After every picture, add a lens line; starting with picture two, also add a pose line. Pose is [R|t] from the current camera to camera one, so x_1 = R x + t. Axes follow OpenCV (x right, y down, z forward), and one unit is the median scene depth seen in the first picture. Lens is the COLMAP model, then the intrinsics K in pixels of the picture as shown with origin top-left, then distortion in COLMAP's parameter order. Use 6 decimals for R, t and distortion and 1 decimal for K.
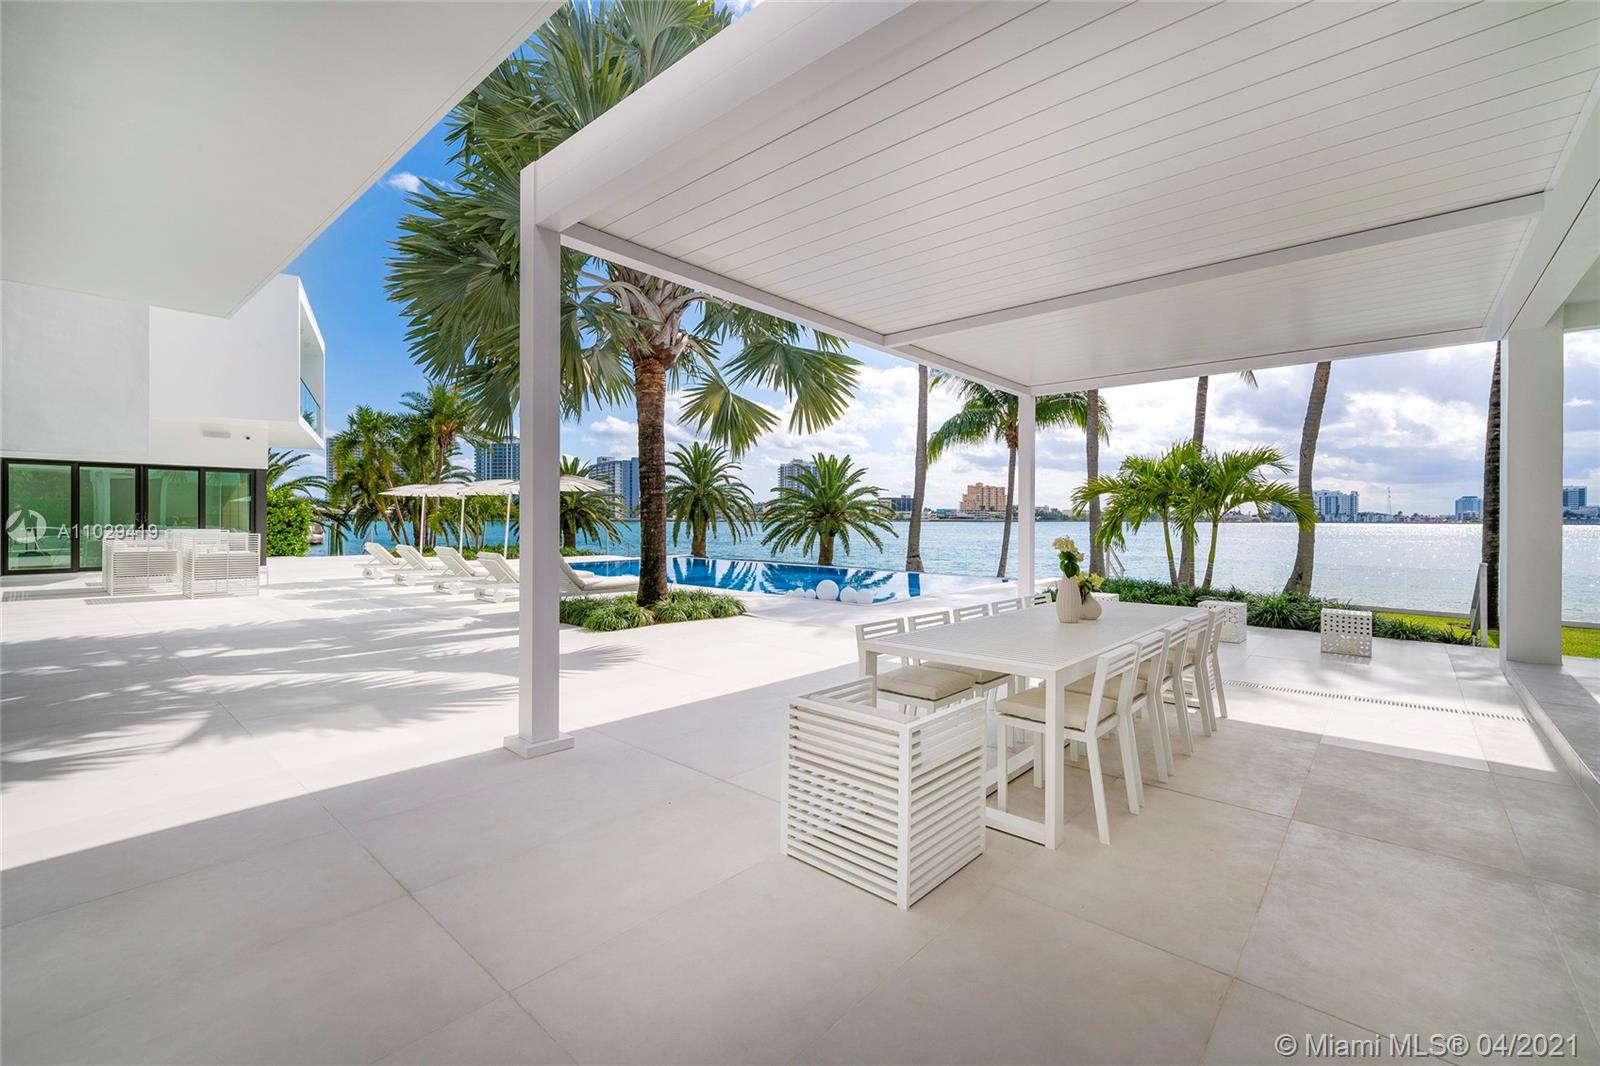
lens RADIAL K [[683.3, 0, 800.0], [0, 683.3, 533.0], [0, 0, 1]] dist [0.002027, 0.000419]
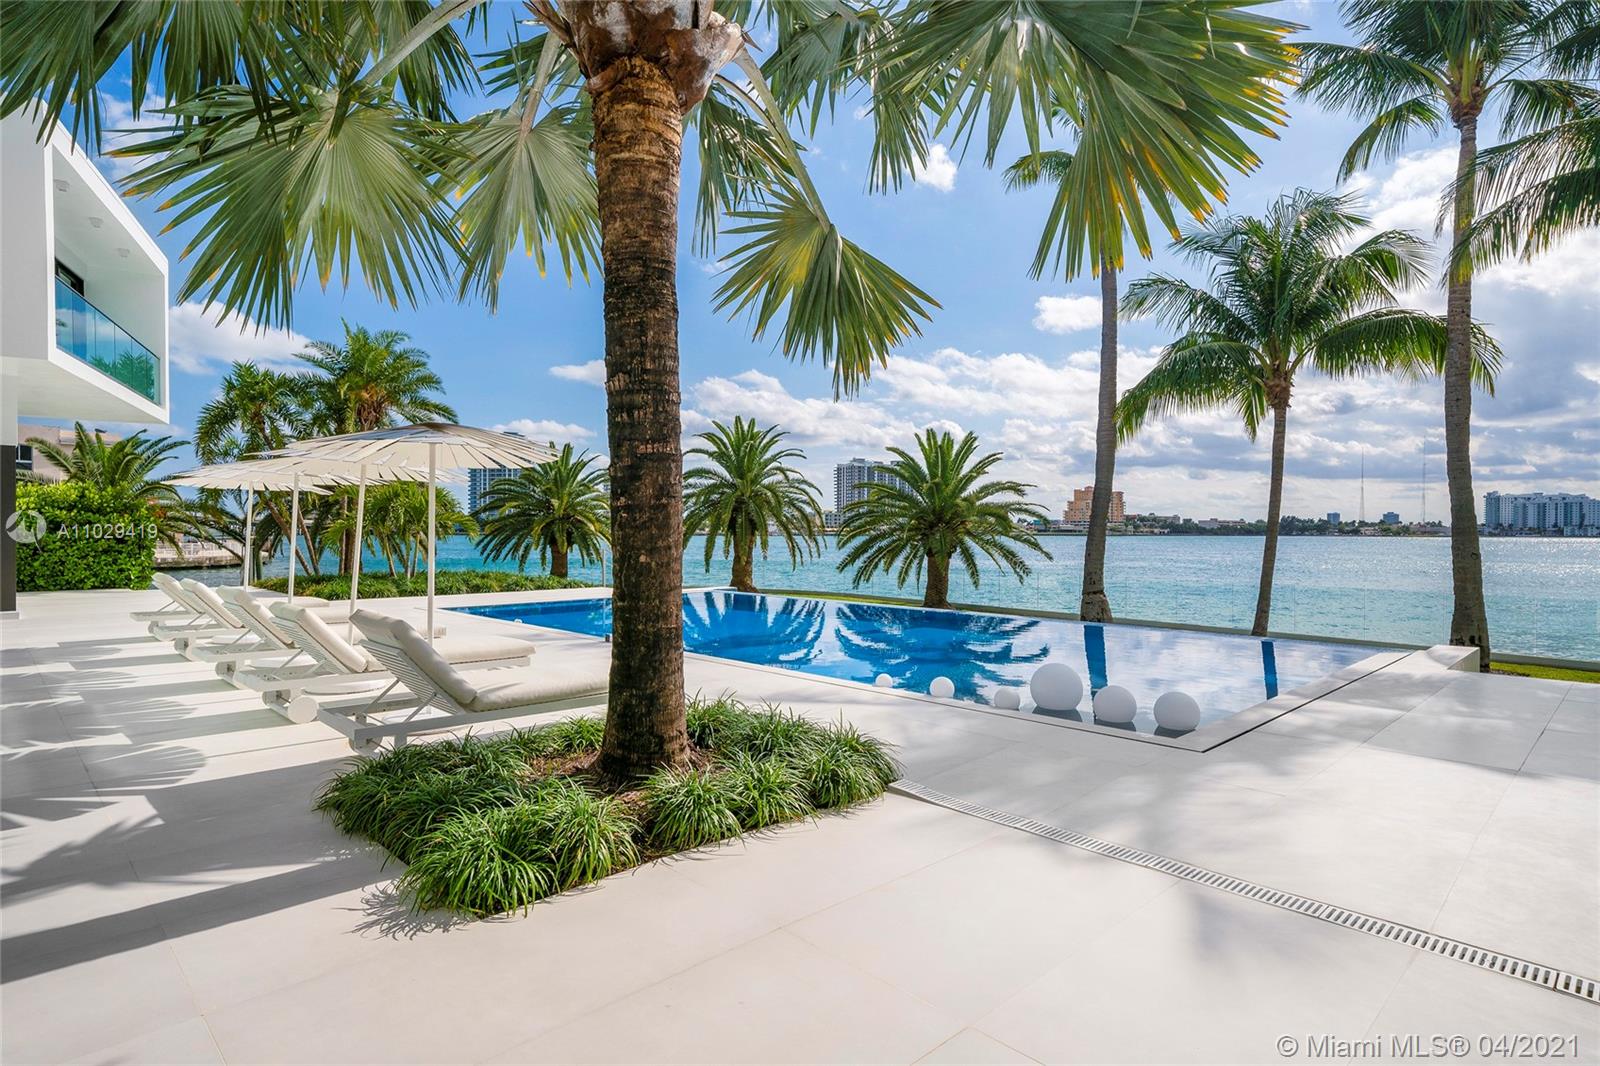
lens RADIAL K [[771.4, 0, 800.0], [0, 771.4, 533.0], [0, 0, 1]] dist [0.003578, 0.000421]
pose [[0.998067, -0.000509, -0.062147, -0.047578], [-0.000763, 0.999791, -0.020441, -0.003825], [0.062144, 0.020449, 0.997858, 0.263140]]
